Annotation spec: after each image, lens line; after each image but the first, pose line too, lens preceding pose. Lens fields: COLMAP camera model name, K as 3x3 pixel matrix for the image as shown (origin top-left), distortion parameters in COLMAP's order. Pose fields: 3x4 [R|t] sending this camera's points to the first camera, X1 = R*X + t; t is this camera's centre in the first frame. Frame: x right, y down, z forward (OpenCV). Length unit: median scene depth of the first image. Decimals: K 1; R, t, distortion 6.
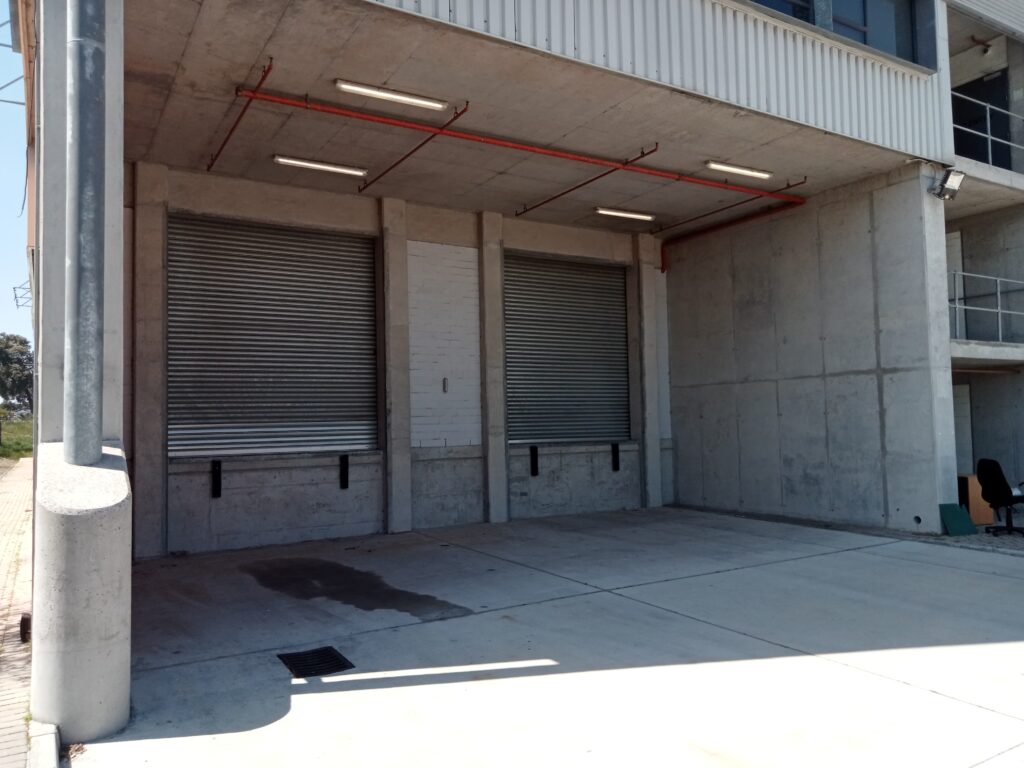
lens RADIAL K [[759.8, 0, 514.6], [0, 759.8, 383.9], [0, 0, 1]] dist [0.004064, 0.005463]
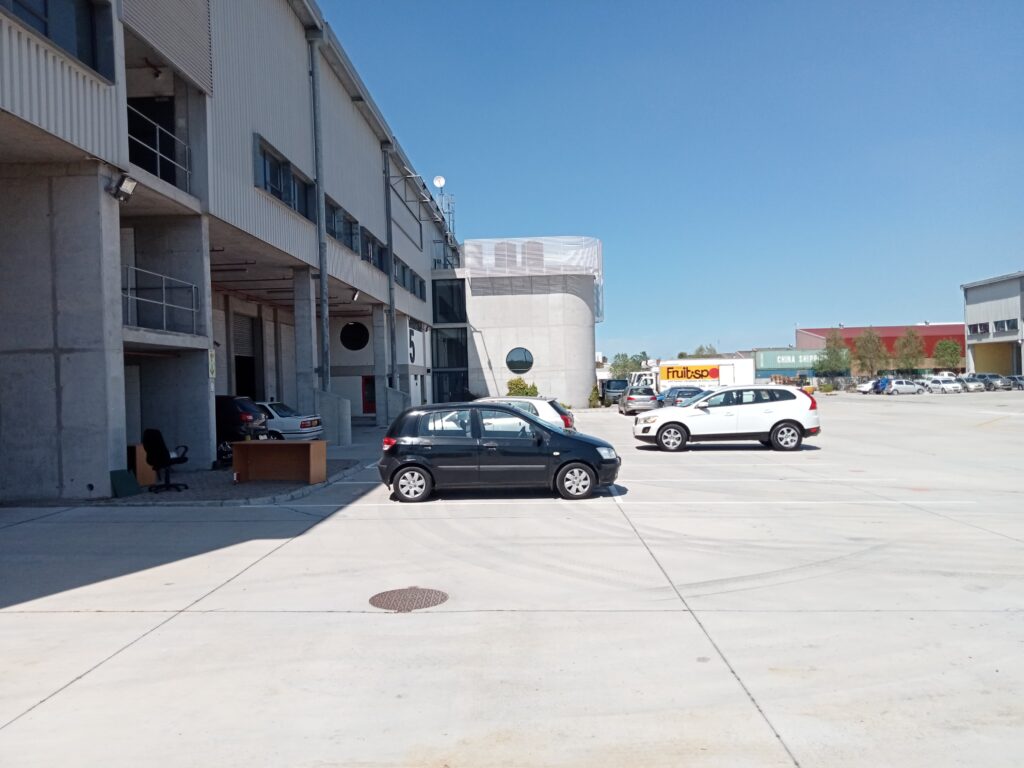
lens RADIAL K [[759.8, 0, 514.1], [0, 759.8, 382.4], [0, 0, 1]] dist [0.004064, 0.005463]
pose [[0.546316, 0.004483, 0.837567, -0.057434], [-0.023632, 0.999670, 0.010063, 0.001208], [-0.837246, -0.025291, 0.546242, -0.108183]]
